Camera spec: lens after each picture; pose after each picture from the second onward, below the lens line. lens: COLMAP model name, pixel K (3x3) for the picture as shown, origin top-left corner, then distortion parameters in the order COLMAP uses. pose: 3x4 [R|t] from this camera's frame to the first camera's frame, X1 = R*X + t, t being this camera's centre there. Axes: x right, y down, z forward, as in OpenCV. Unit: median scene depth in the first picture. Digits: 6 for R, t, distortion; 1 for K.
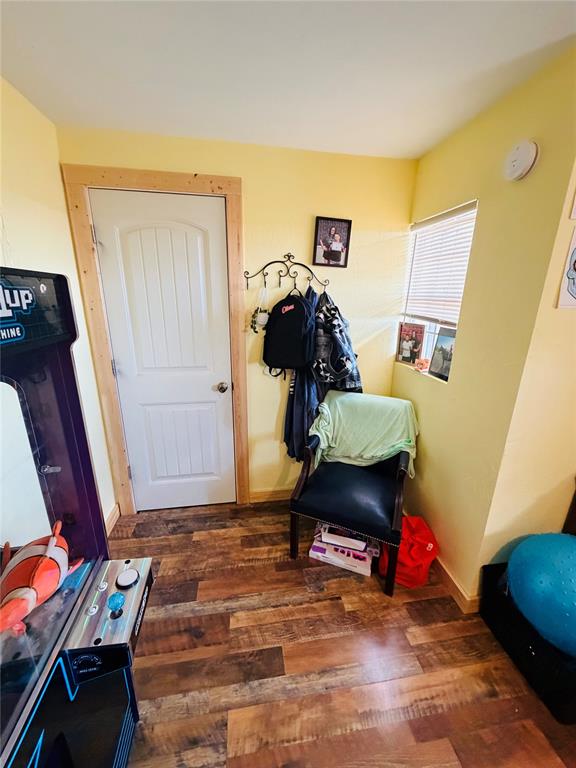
lens RADIAL K [[306.1, 0, 289.4], [0, 306.1, 384.7], [0, 0, 1]] dist [0.001934, 0.000201]
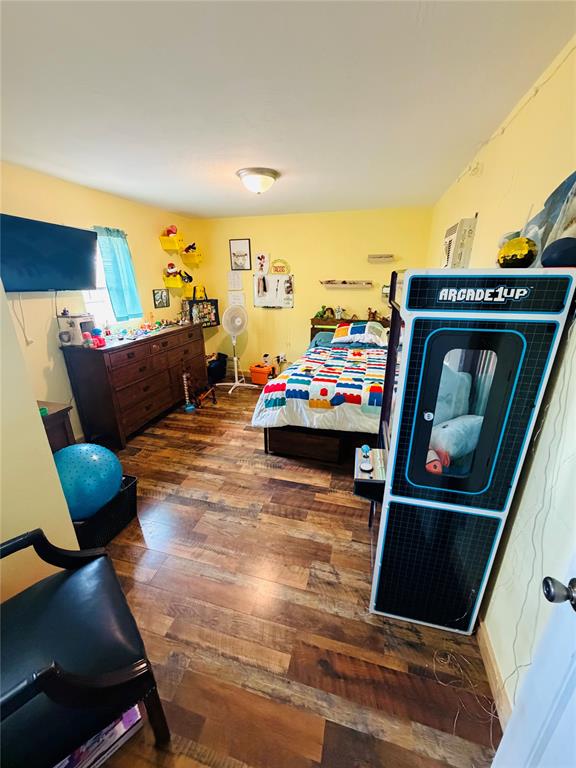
lens RADIAL K [[306.1, 0, 289.5], [0, 306.1, 385.5], [0, 0, 1]] dist [0.001934, 0.000201]
pose [[-0.912002, -0.150335, 0.381644, -0.411514], [0.103549, 0.815902, 0.568842, -0.368945], [-0.396901, 0.558304, -0.728537, 1.202091]]
